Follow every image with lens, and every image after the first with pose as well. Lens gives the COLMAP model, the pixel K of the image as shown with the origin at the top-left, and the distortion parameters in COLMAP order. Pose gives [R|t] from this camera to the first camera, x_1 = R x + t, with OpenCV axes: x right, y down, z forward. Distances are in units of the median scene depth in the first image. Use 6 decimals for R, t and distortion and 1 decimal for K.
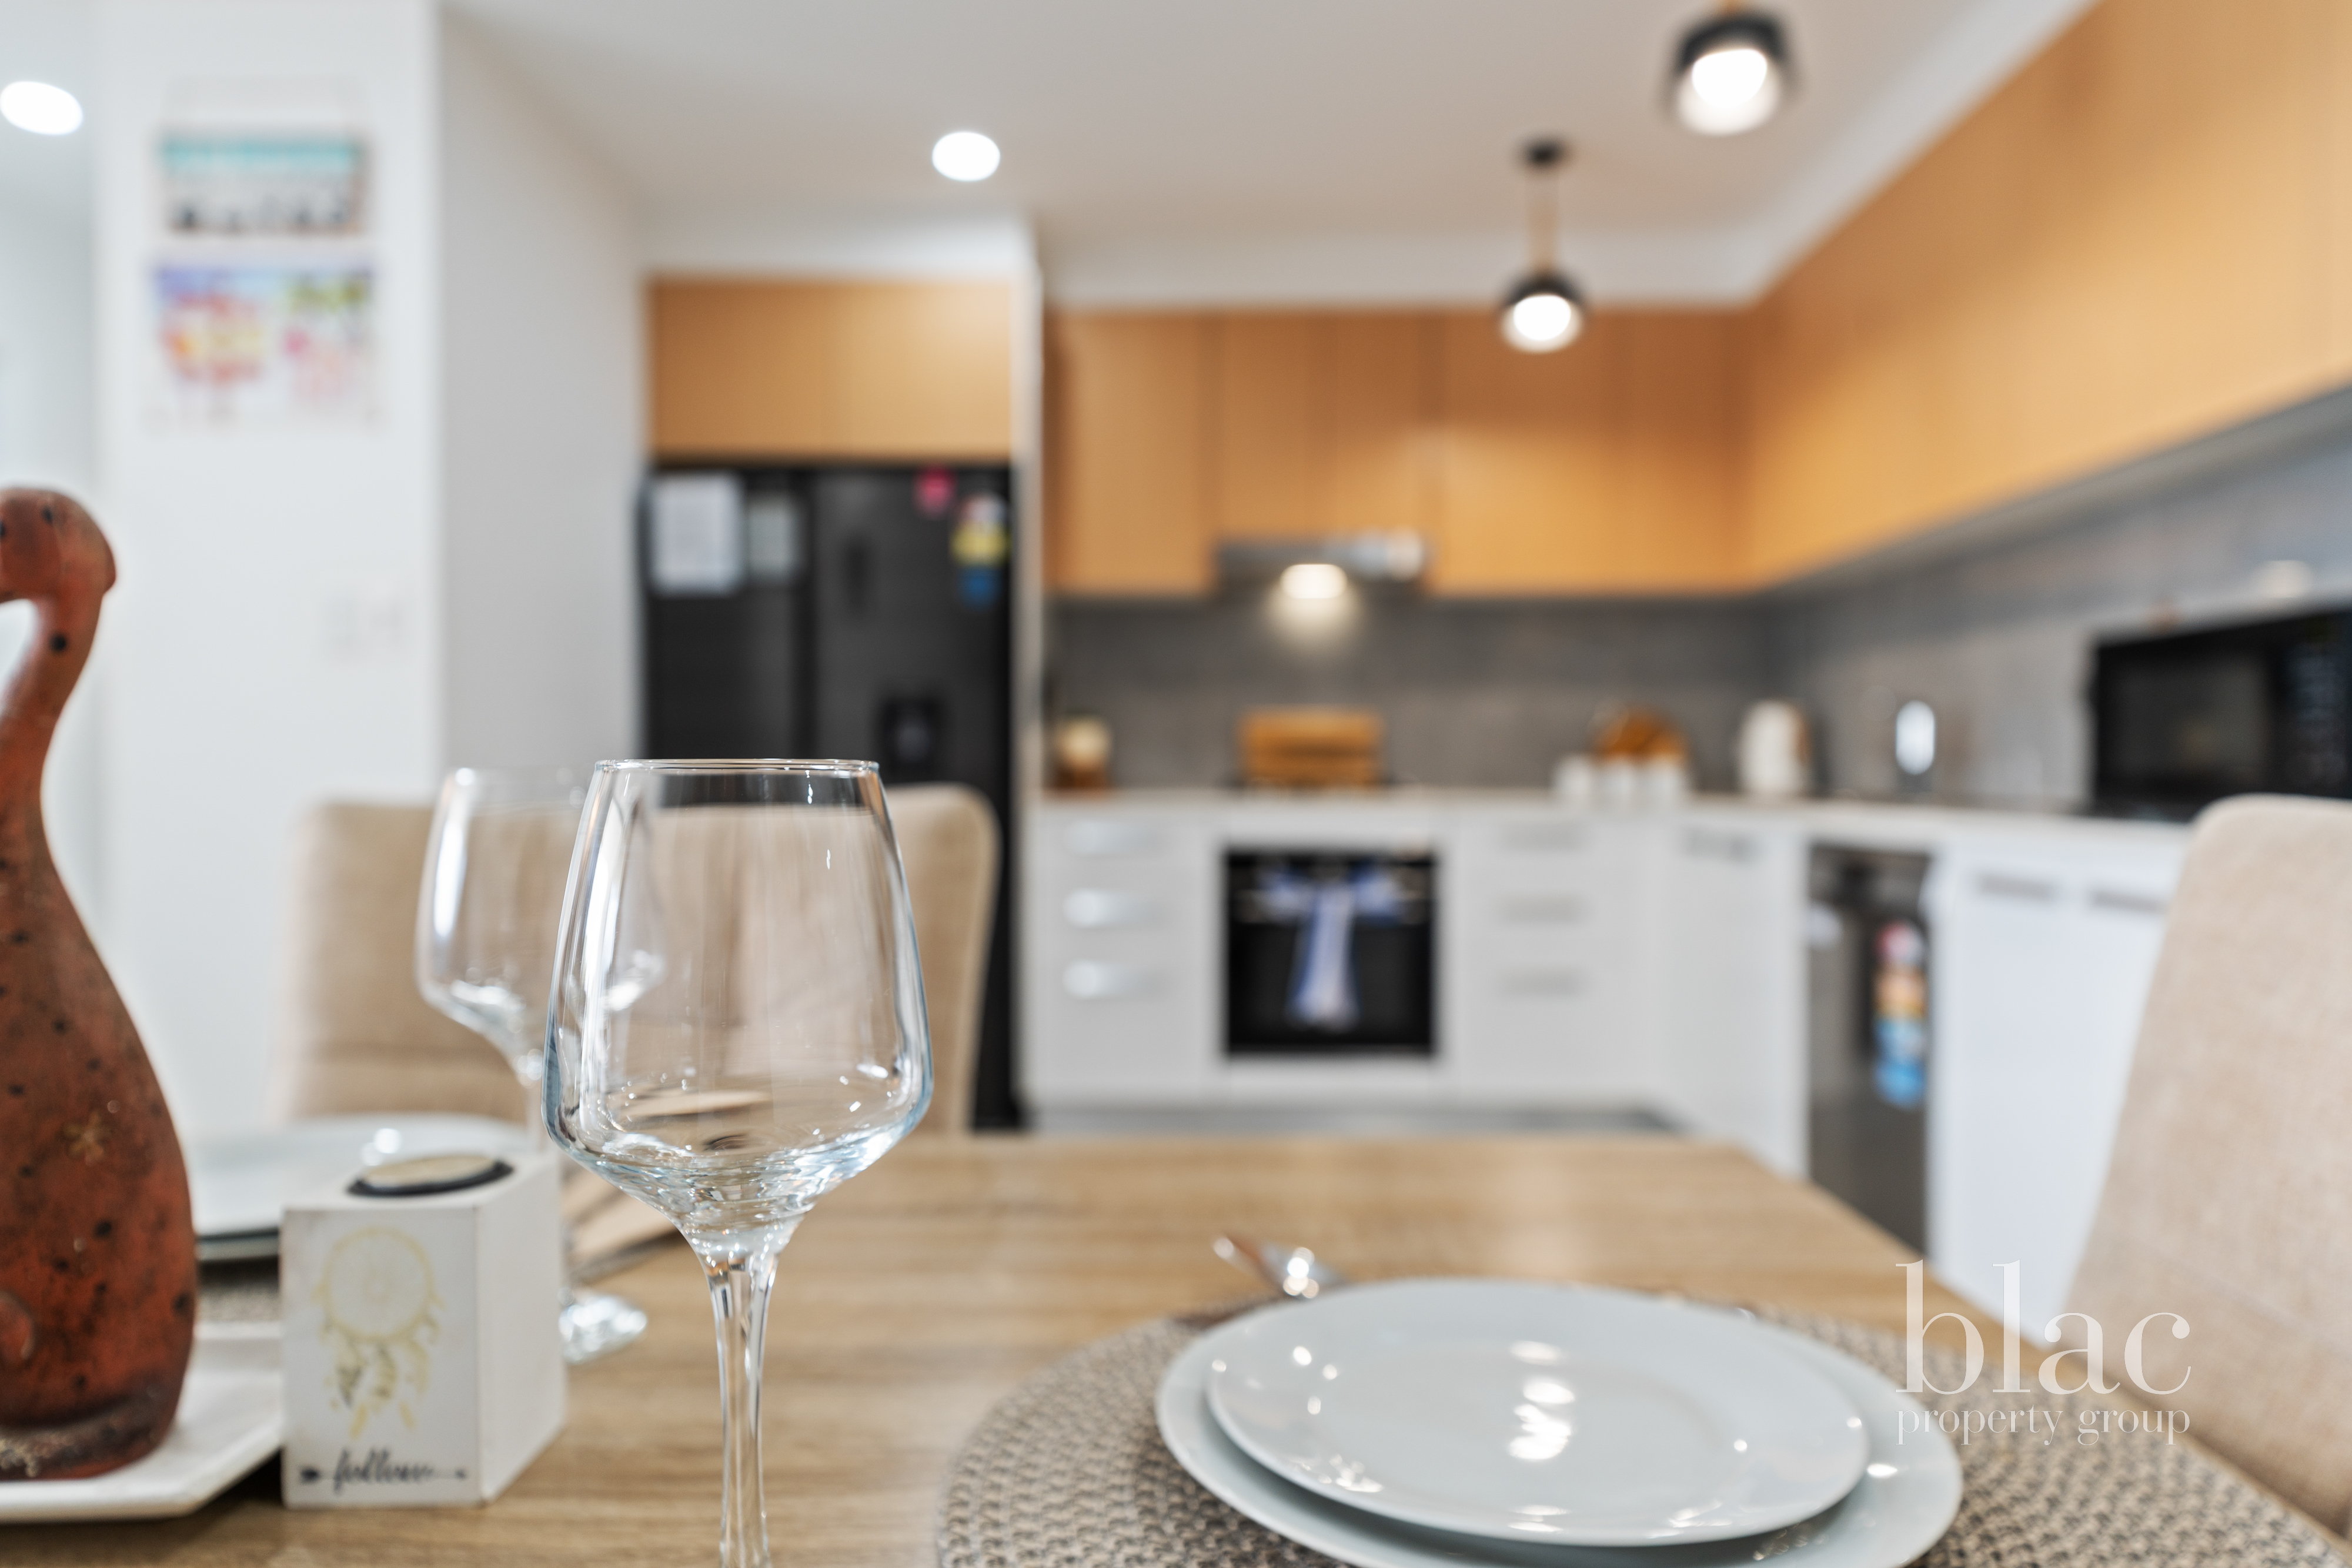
lens RADIAL K [[1500.2, 0, 1176.0], [0, 1500.2, 784.0], [0, 0, 1]] dist [-0.002362, -0.000934]
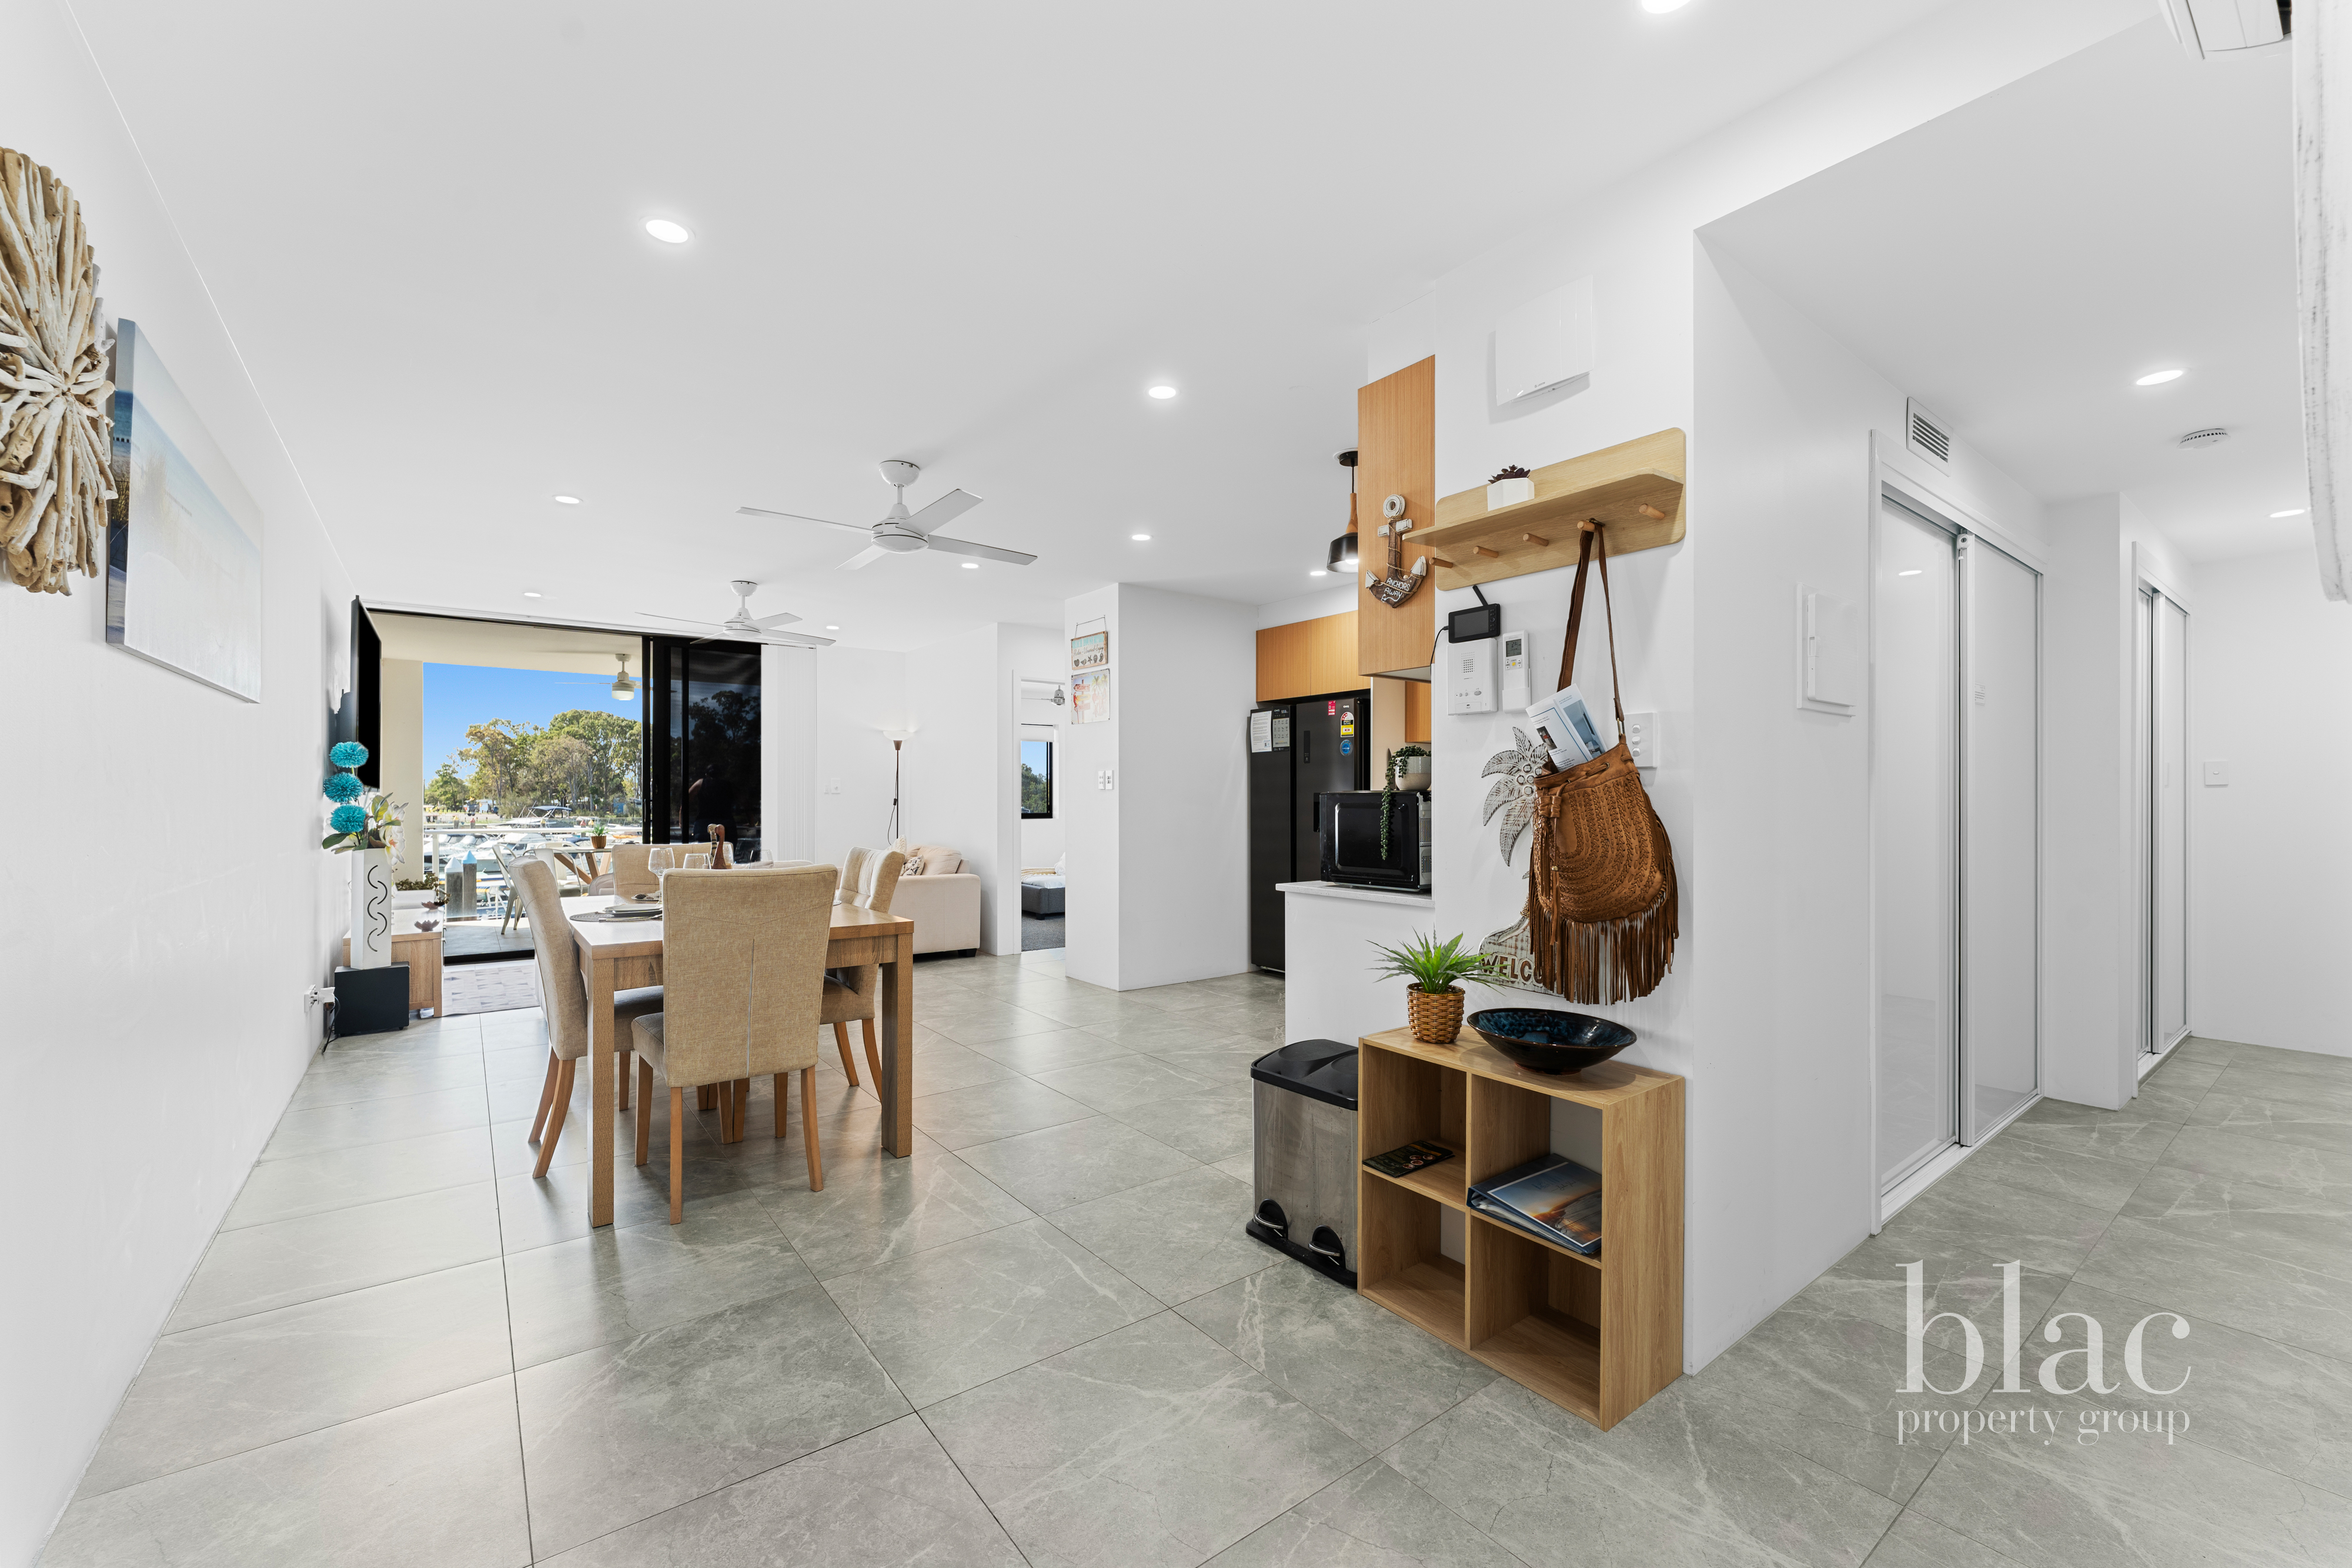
lens RADIAL K [[948.5, 0, 1173.6], [0, 948.5, 797.6], [0, 0, 1]] dist [-0.000227, -0.000075]
pose [[0.614998, 0.001371, -0.788527, 0.844189], [-0.003392, 0.999994, -0.000907, -0.052335], [0.788521, 0.003233, 0.614999, -0.103967]]
